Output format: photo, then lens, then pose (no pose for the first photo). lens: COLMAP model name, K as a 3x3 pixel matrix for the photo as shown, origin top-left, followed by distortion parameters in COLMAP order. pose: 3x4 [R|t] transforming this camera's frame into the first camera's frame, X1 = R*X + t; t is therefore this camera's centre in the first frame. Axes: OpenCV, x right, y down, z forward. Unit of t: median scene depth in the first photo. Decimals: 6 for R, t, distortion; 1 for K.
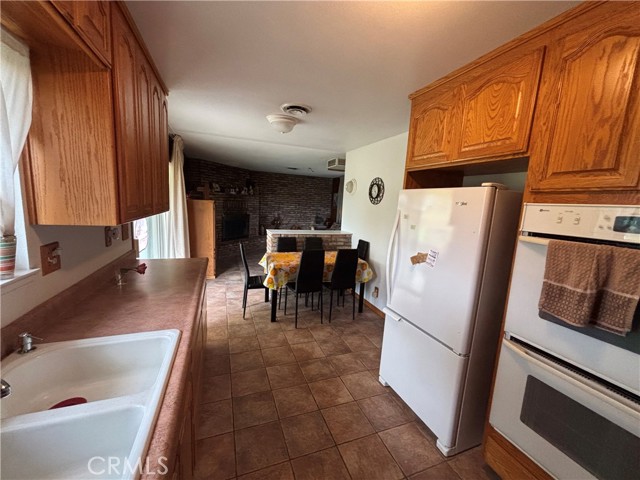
lens RADIAL K [[257.7, 0, 320.0], [0, 257.7, 240.0], [0, 0, 1]] dist [-0.000732, -0.000029]
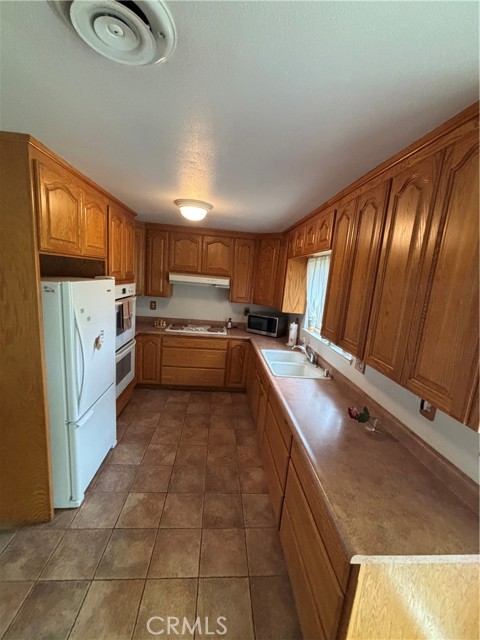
lens RADIAL K [[257.7, 0, 240.0], [0, 257.7, 320.0], [0, 0, 1]] dist [-0.000732, -0.000029]
pose [[-0.949814, -0.180210, 0.255691, -0.213762], [-0.094743, 0.944719, 0.313893, -0.195832], [-0.298123, 0.273916, -0.914381, 0.823450]]
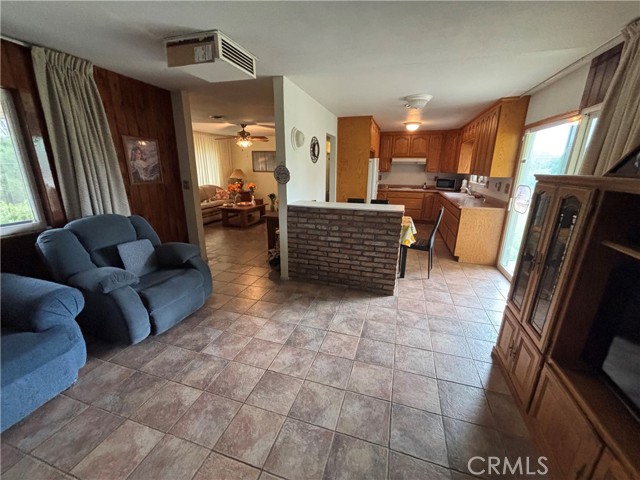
lens RADIAL K [[257.7, 0, 320.0], [0, 257.7, 240.0], [0, 0, 1]] dist [-0.000732, -0.000029]
pose [[-0.781013, -0.231004, 0.580220, -0.498198], [0.039400, 0.908997, 0.414935, -0.288371], [-0.623270, 0.346931, -0.700838, 1.841658]]
